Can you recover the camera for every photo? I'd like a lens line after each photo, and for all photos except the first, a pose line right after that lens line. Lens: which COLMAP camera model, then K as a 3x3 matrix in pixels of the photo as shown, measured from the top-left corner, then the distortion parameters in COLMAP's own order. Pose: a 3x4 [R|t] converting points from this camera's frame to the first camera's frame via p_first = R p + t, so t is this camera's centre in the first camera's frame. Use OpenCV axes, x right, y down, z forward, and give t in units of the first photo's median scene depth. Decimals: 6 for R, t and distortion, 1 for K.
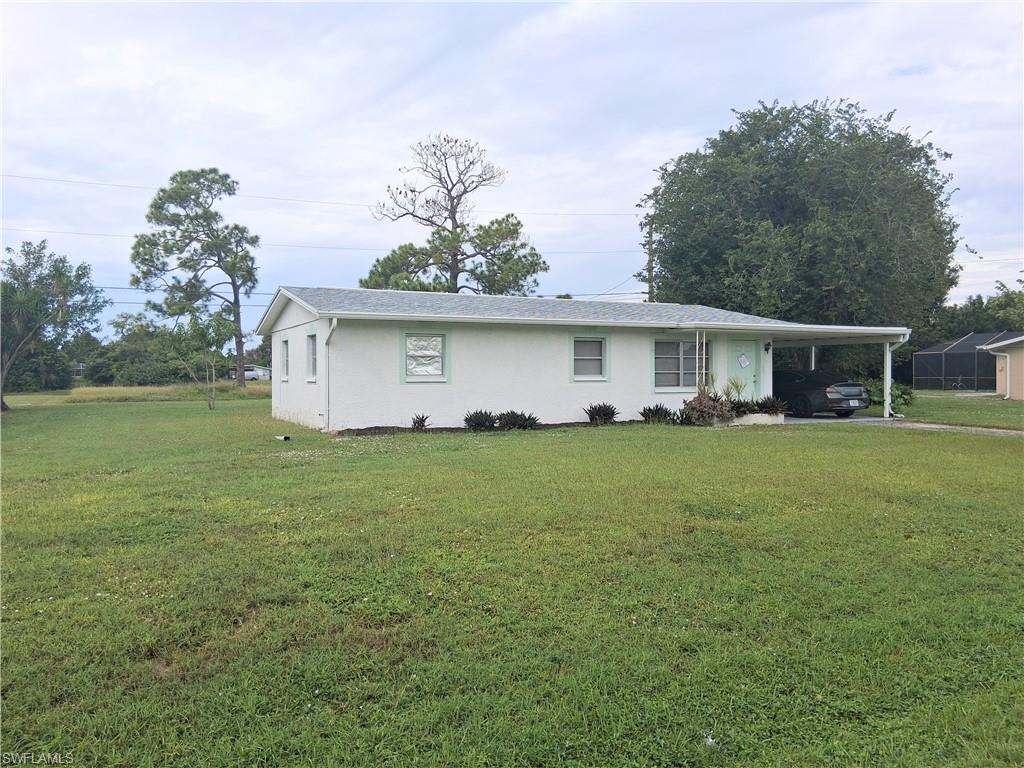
lens RADIAL K [[780.1, 0, 519.1], [0, 780.1, 383.5], [0, 0, 1]] dist [0.016698, -0.009941]
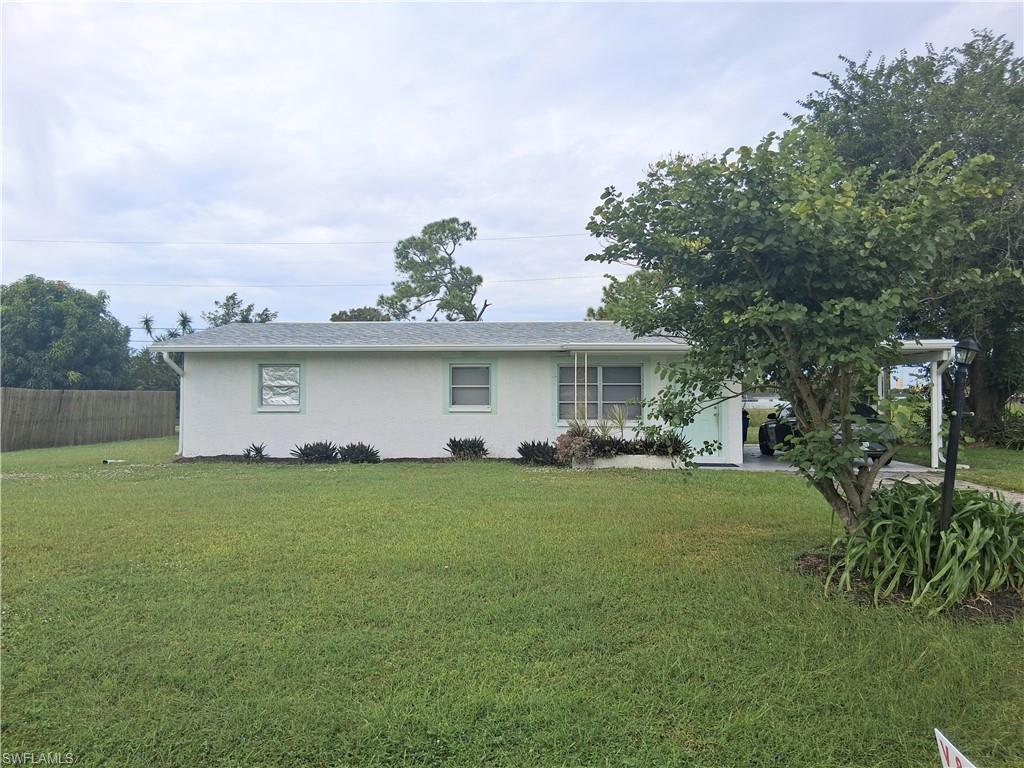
lens RADIAL K [[780.1, 0, 515.1], [0, 780.1, 387.1], [0, 0, 1]] dist [0.016698, -0.009941]
pose [[0.872911, -0.008550, -0.487805, 0.568968], [-0.007944, 0.999465, -0.031733, -0.003872], [0.487815, 0.031575, 0.872376, 0.236428]]
